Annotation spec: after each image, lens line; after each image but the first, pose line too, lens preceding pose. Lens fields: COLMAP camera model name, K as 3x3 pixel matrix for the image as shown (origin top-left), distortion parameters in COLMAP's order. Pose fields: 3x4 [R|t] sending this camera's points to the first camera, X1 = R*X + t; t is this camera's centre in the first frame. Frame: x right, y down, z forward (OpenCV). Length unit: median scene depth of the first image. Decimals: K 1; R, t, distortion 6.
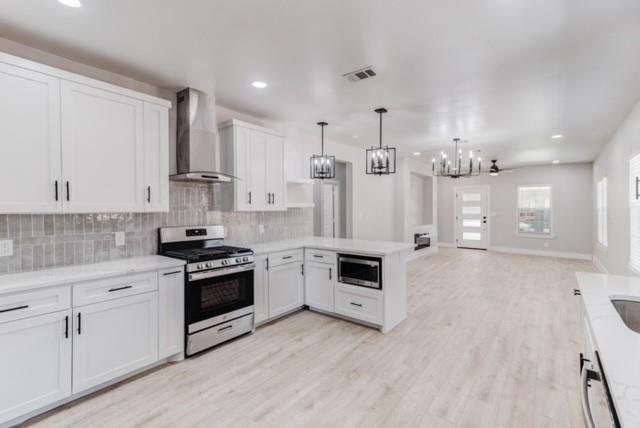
lens RADIAL K [[290.8, 0, 319.3], [0, 290.8, 211.1], [0, 0, 1]] dist [0.013086, 0.001637]
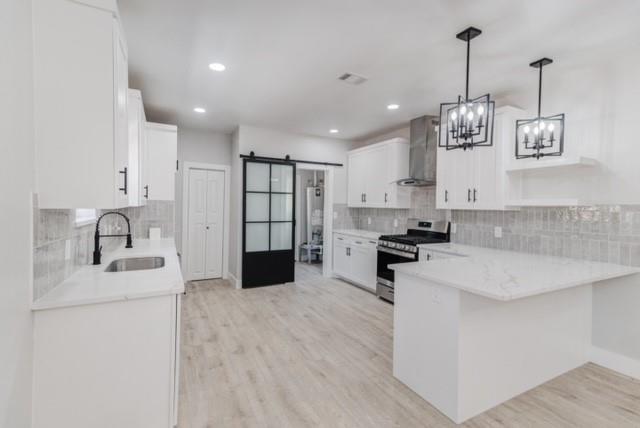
lens RADIAL K [[290.8, 0, 318.1], [0, 290.8, 210.4], [0, 0, 1]] dist [0.013086, 0.001637]
pose [[-0.404483, 0.015969, -0.914406, 0.978684], [-0.017821, 0.999520, 0.025339, -0.014709], [0.914372, 0.026545, -0.404004, 1.115487]]
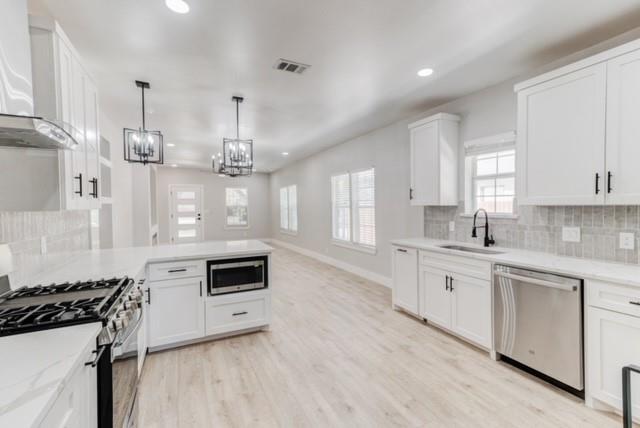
lens RADIAL K [[290.8, 0, 319.7], [0, 290.8, 210.8], [0, 0, 1]] dist [0.013086, 0.001637]
pose [[0.439042, -0.019494, 0.898255, -0.588474], [0.015916, 0.999776, 0.013918, -0.000080], [-0.898326, 0.008186, 0.439254, 0.414642]]
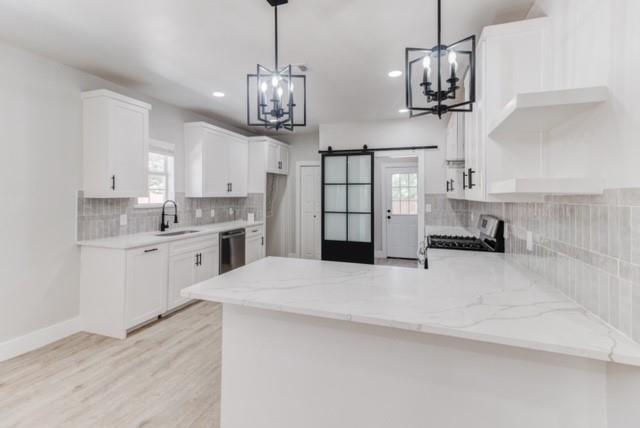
lens RADIAL K [[290.8, 0, 318.4], [0, 290.8, 201.2], [0, 0, 1]] dist [0.013086, 0.001637]
pose [[-0.940686, 0.005550, -0.339233, 0.352197], [-0.004101, 0.999607, 0.027724, -0.015515], [0.339254, 0.027471, -0.940294, 1.685329]]
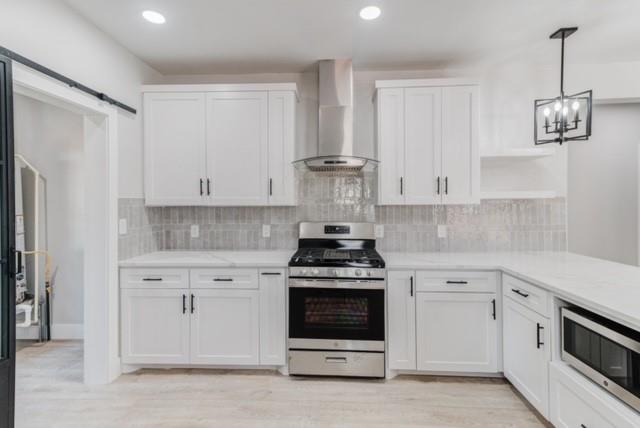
lens RADIAL K [[290.8, 0, 322.0], [0, 290.8, 207.0], [0, 0, 1]] dist [0.013086, 0.001637]
pose [[0.588479, 0.012007, -0.808423, 0.243461], [-0.004232, 0.999922, 0.011770, -0.002853], [0.808501, -0.003505, 0.588484, 0.477639]]
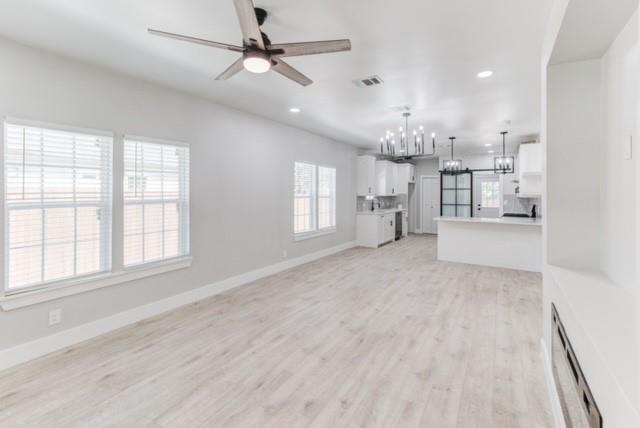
lens RADIAL K [[301.0, 0, 317.0], [0, 301.0, 194.0], [0, 0, 1]] dist [0.016638, 0.000289]
pose [[-0.991971, -0.004746, -0.126373, 1.413852], [-0.005595, 0.999964, 0.006366, -0.027497], [0.126338, 0.007022, -0.991962, 3.047322]]
